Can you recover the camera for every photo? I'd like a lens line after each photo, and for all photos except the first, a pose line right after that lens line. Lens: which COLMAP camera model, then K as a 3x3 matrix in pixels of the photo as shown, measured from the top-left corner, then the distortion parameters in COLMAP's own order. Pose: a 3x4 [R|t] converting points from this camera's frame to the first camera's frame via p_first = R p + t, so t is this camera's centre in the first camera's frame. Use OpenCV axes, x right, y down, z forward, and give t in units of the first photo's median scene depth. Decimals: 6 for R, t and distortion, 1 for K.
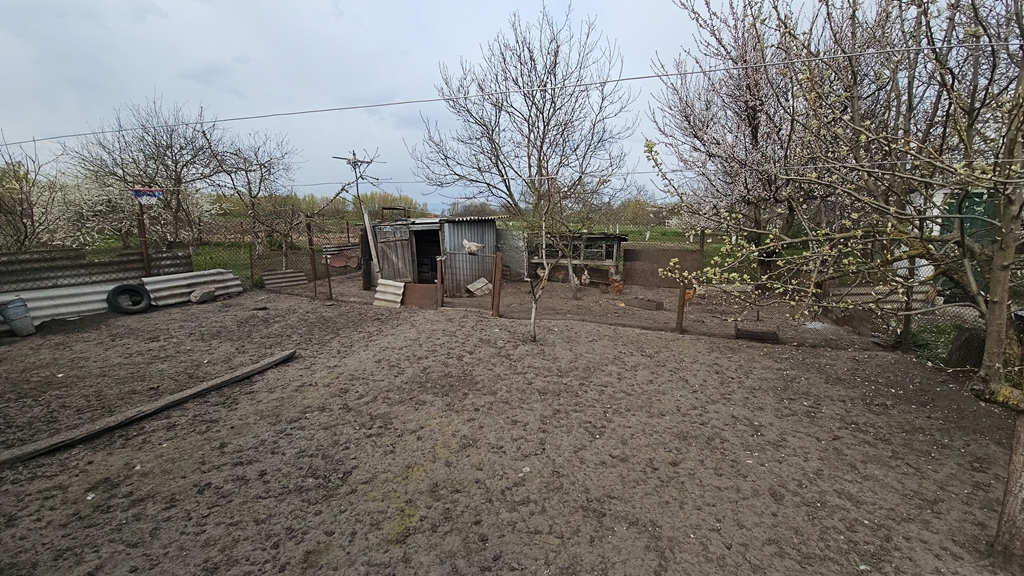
lens RADIAL K [[412.6, 0, 507.3], [0, 412.6, 288.0], [0, 0, 1]] dist [-0.001262, -0.001177]
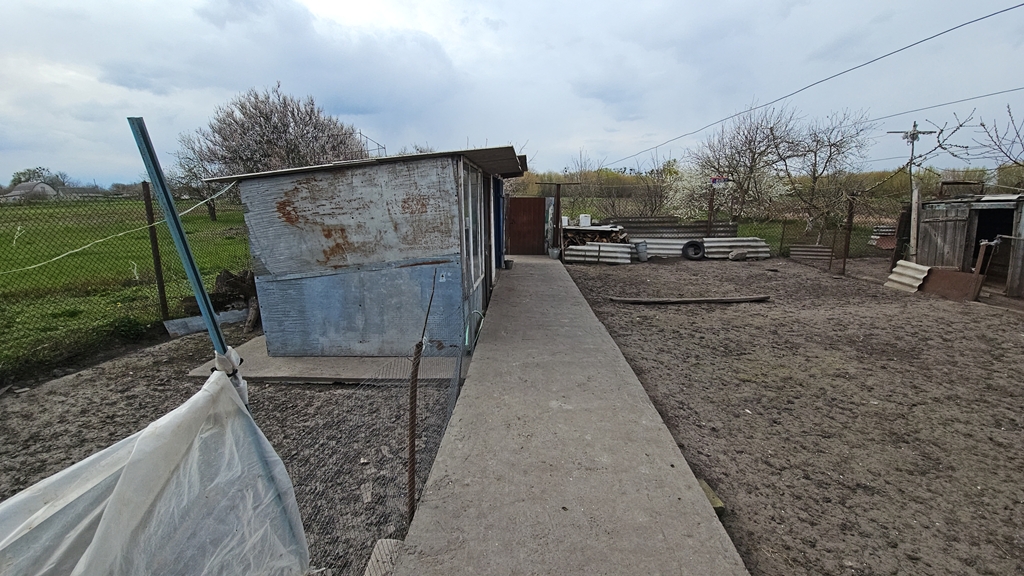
lens RADIAL K [[412.6, 0, 511.5], [0, 412.6, 287.1], [0, 0, 1]] dist [-0.001262, -0.001177]
pose [[0.341816, 0.187001, -0.920974, 0.284340], [-0.147381, 0.978543, 0.143990, 0.036982], [0.928138, 0.086516, 0.362042, -0.172299]]
